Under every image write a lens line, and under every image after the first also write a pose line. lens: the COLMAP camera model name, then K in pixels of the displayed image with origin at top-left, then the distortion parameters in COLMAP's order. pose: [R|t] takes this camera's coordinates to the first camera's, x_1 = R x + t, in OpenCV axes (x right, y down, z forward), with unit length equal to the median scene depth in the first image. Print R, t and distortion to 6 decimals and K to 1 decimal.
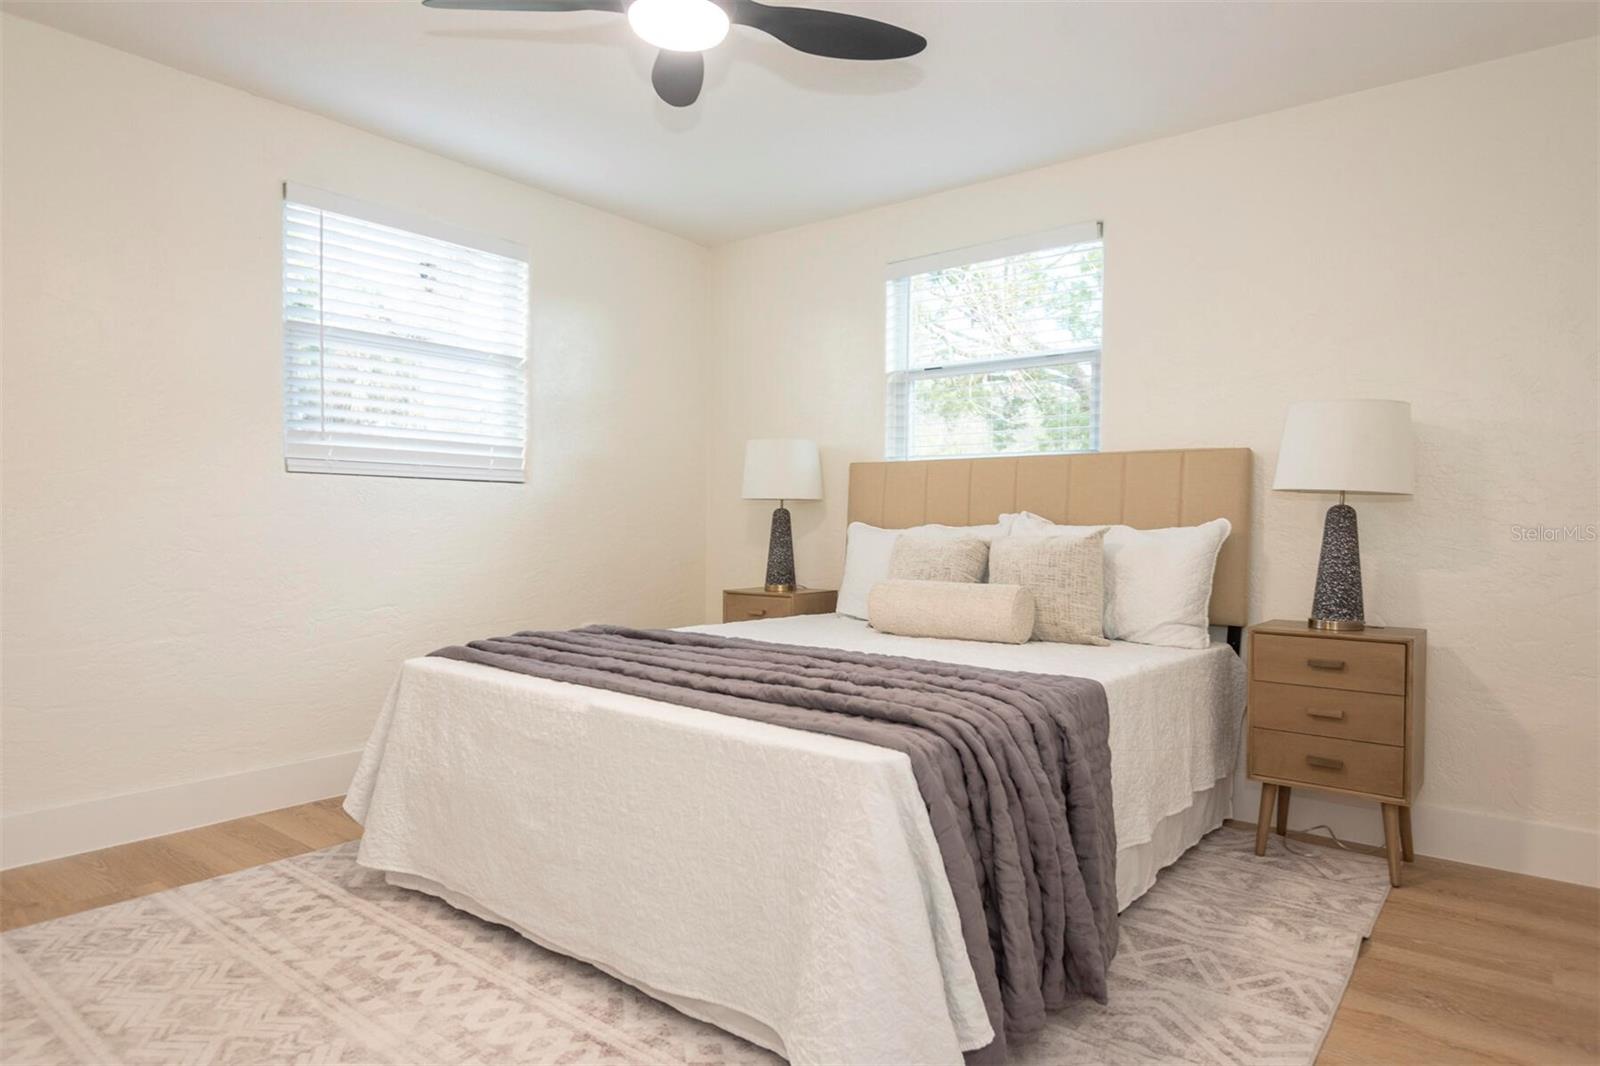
lens RADIAL K [[915.4, 0, 807.0], [0, 915.4, 528.5], [0, 0, 1]] dist [-0.001975, -0.001114]
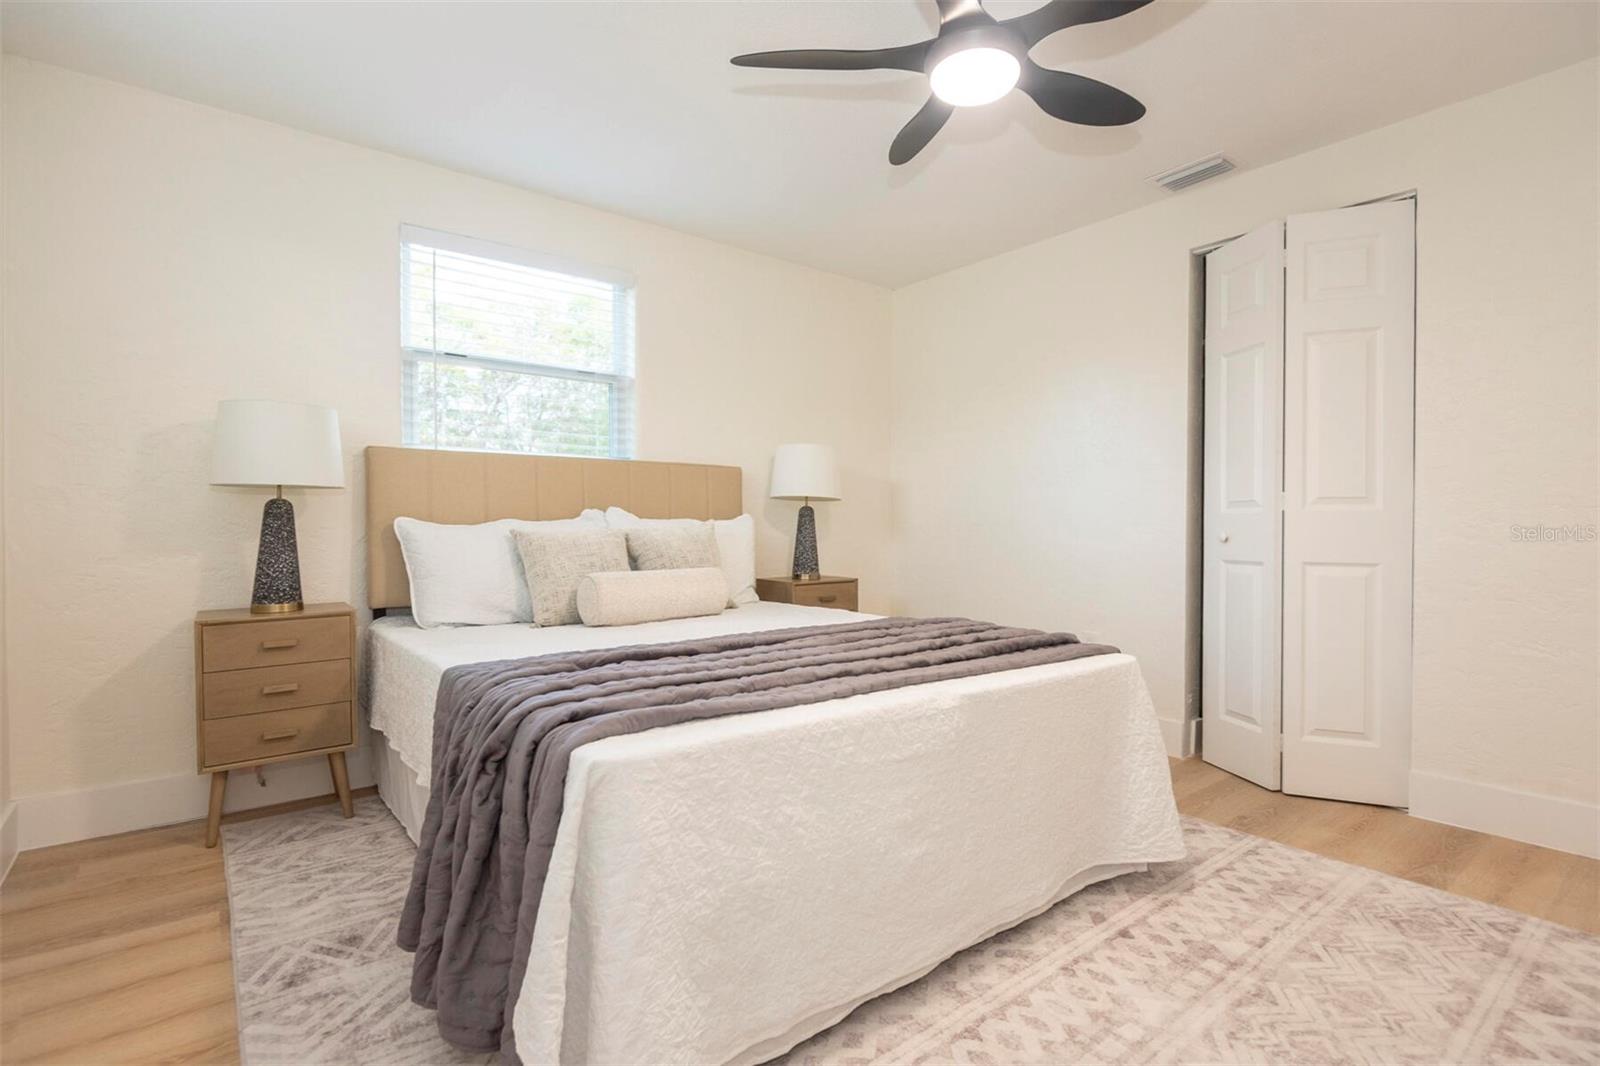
lens RADIAL K [[783.3, 0, 793.7], [0, 783.3, 517.1], [0, 0, 1]] dist [0.013311, -0.000519]
pose [[0.242962, -0.005505, 0.970020, -0.835957], [0.007614, 0.999964, 0.003768, -0.010865], [-0.970006, 0.006470, 0.242995, 0.687184]]
